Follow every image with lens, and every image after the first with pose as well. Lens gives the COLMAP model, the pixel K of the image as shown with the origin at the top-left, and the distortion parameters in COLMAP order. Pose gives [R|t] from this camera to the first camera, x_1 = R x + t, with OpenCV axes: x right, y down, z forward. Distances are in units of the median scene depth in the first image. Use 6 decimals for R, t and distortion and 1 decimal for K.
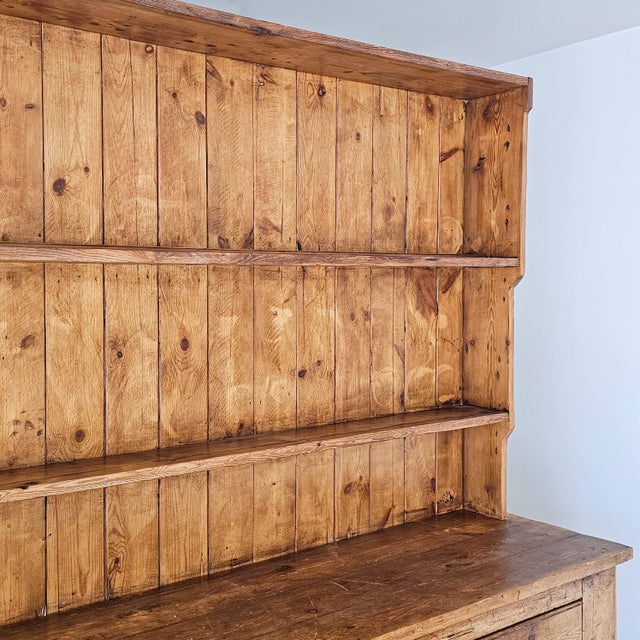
lens RADIAL K [[830.6, 0, 320.2], [0, 830.6, 310.6], [0, 0, 1]] dist [0.177108, -0.486163]
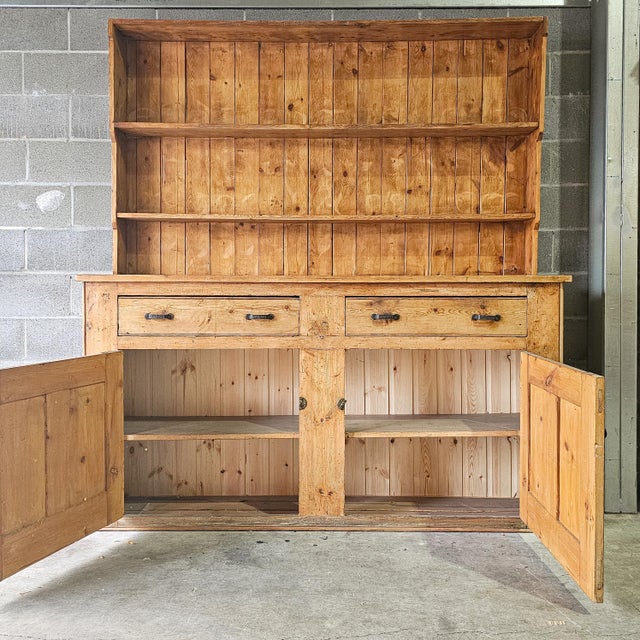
lens RADIAL K [[695.4, 0, 325.0], [0, 695.4, 311.3], [0, 0, 1]] dist [0.124577, -0.246604]
pose [[0.775780, 0.027395, -0.630408, 0.960213], [-0.025674, 0.999600, 0.011845, 0.376194], [0.630481, 0.006996, 0.776173, -0.482595]]
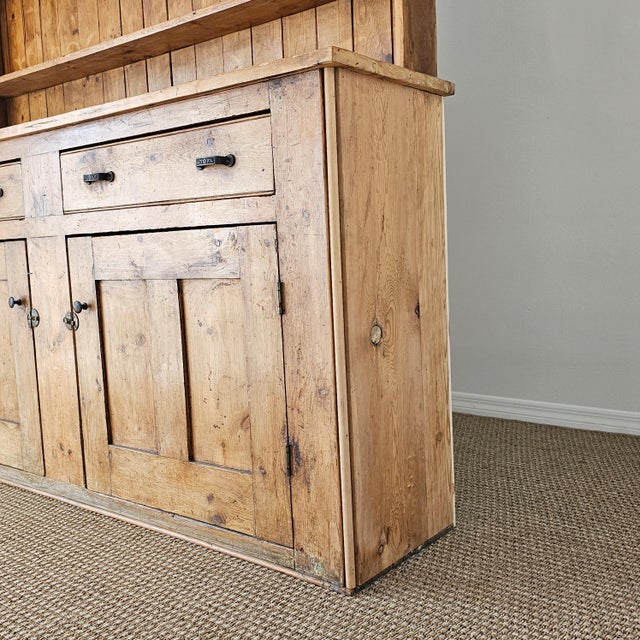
lens RADIAL K [[695.4, 0, 325.0], [0, 695.4, 311.3], [0, 0, 1]] dist [0.124577, -0.246604]
pose [[0.252849, 0.089210, -0.963384, 1.092442], [0.009669, 0.995457, 0.094717, 0.497121], [0.967457, -0.033264, 0.250838, 0.883115]]
